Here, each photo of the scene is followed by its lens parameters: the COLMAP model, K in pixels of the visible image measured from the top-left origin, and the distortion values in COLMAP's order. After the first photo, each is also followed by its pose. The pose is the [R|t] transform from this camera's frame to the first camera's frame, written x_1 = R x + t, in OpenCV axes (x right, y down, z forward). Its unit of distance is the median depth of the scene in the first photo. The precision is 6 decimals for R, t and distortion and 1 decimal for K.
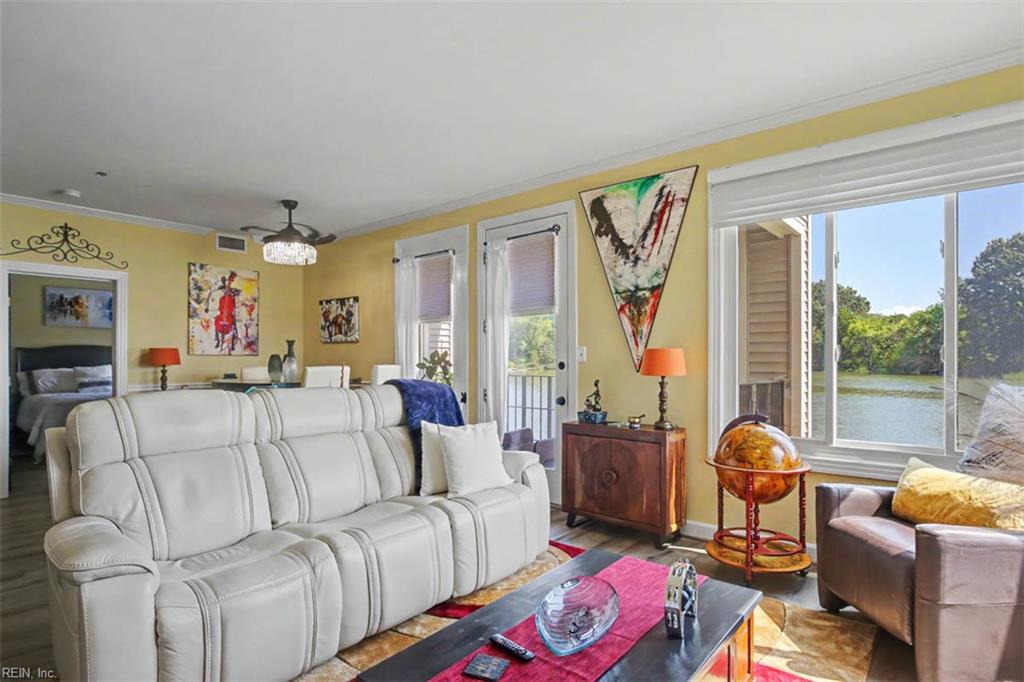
lens RADIAL K [[549.3, 0, 514.9], [0, 549.3, 357.0], [0, 0, 1]] dist [-0.012392, 0.011606]
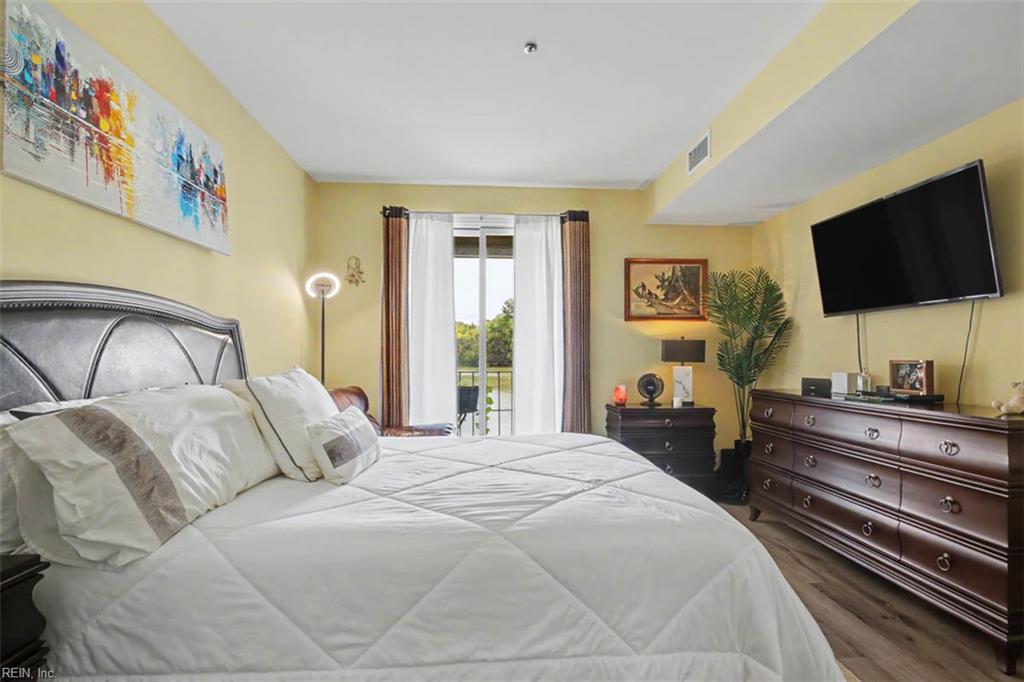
lens RADIAL K [[477.3, 0, 520.4], [0, 477.3, 354.7], [0, 0, 1]] dist [-0.006009, 0.002408]
pose [[0.704573, 0.001930, 0.709628, -1.339034], [-0.002971, 0.999996, 0.000230, 0.012149], [-0.709625, -0.002270, 0.704576, 1.187457]]
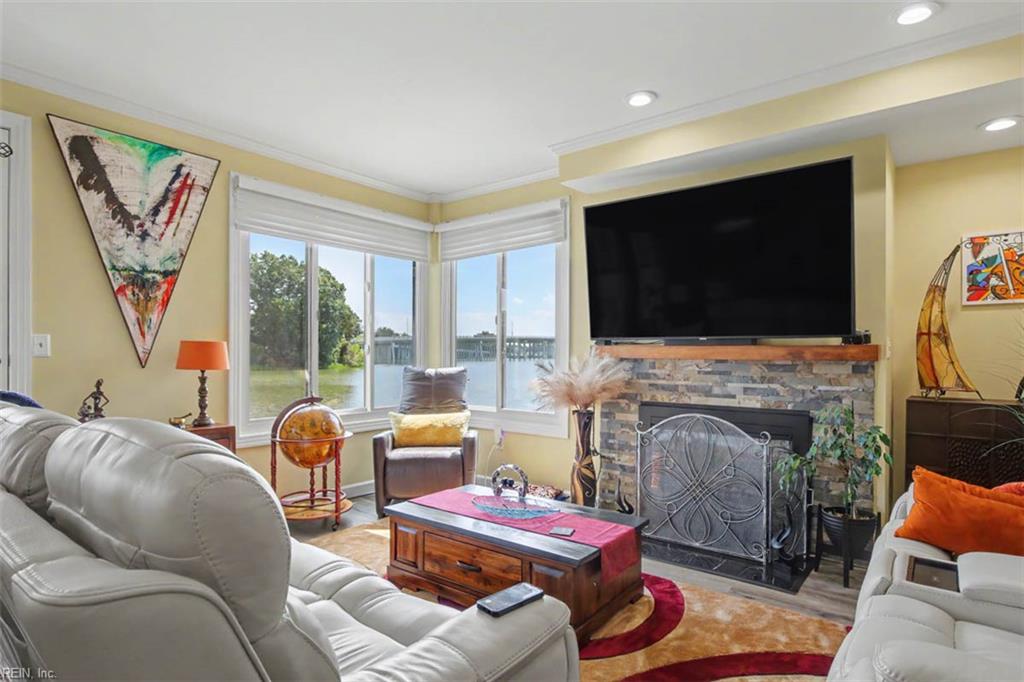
lens RADIAL K [[549.3, 0, 520.7], [0, 549.3, 355.8], [0, 0, 1]] dist [-0.012392, 0.011606]
pose [[-0.054573, -0.000852, 0.998509, -0.502895], [-0.005336, 0.999986, 0.000561, 0.004430], [-0.998496, -0.005298, -0.054577, 0.356046]]
